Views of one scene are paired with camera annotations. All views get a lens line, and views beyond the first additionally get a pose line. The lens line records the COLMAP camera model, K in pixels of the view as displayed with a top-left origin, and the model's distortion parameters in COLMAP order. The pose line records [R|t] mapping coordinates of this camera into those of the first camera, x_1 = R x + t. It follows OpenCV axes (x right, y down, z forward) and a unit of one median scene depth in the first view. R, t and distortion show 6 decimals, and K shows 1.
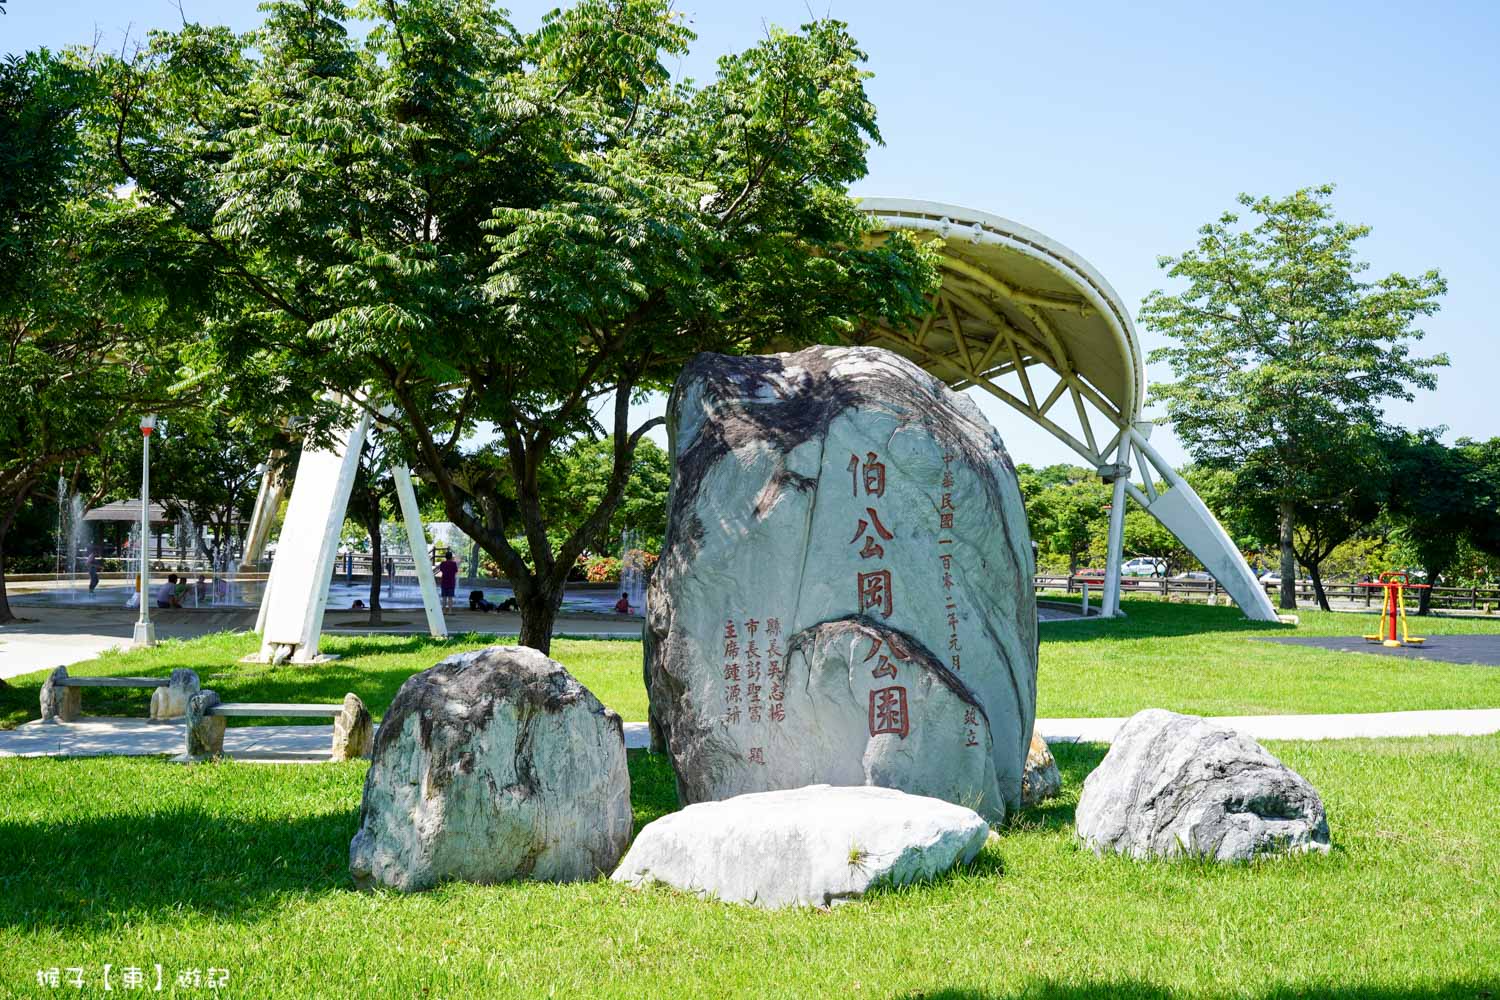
lens RADIAL K [[1531.1, 0, 750.0], [0, 1531.1, 500.0], [0, 0, 1]] dist [0.012655, 0.018883]
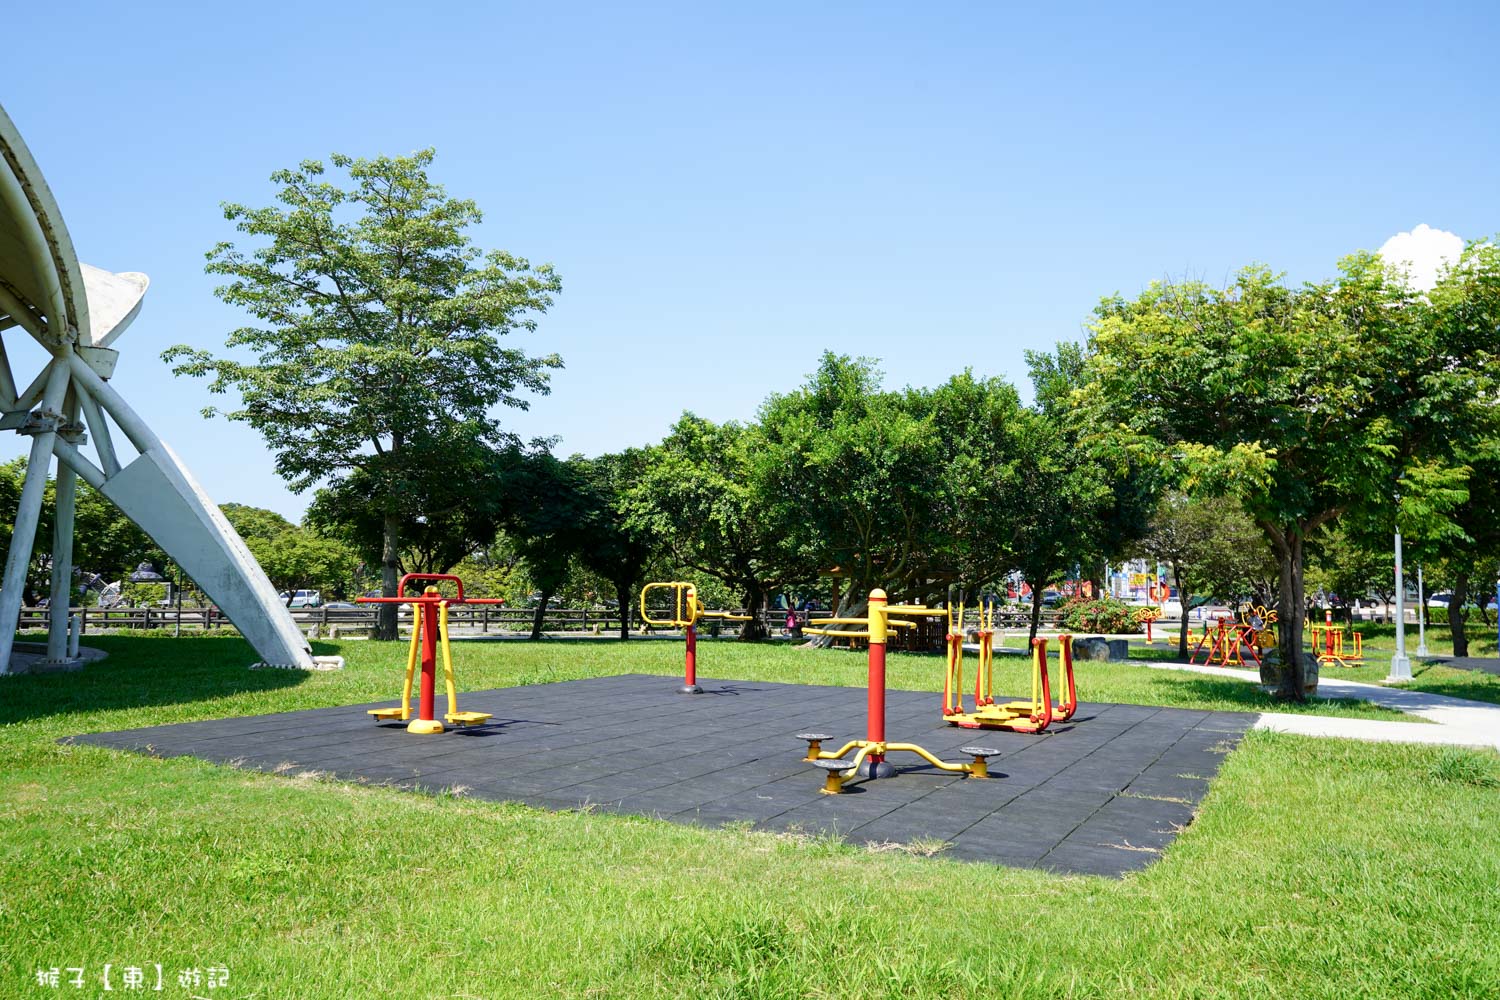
lens RADIAL K [[1172.4, 0, 750.0], [0, 1172.4, 500.0], [0, 0, 1]] dist [0.040092, 0.000200]
pose [[0.837238, 0.028257, 0.546108, 0.159795], [-0.006035, 0.999081, -0.042444, 0.020107], [-0.546805, 0.032240, 0.836639, 0.337741]]
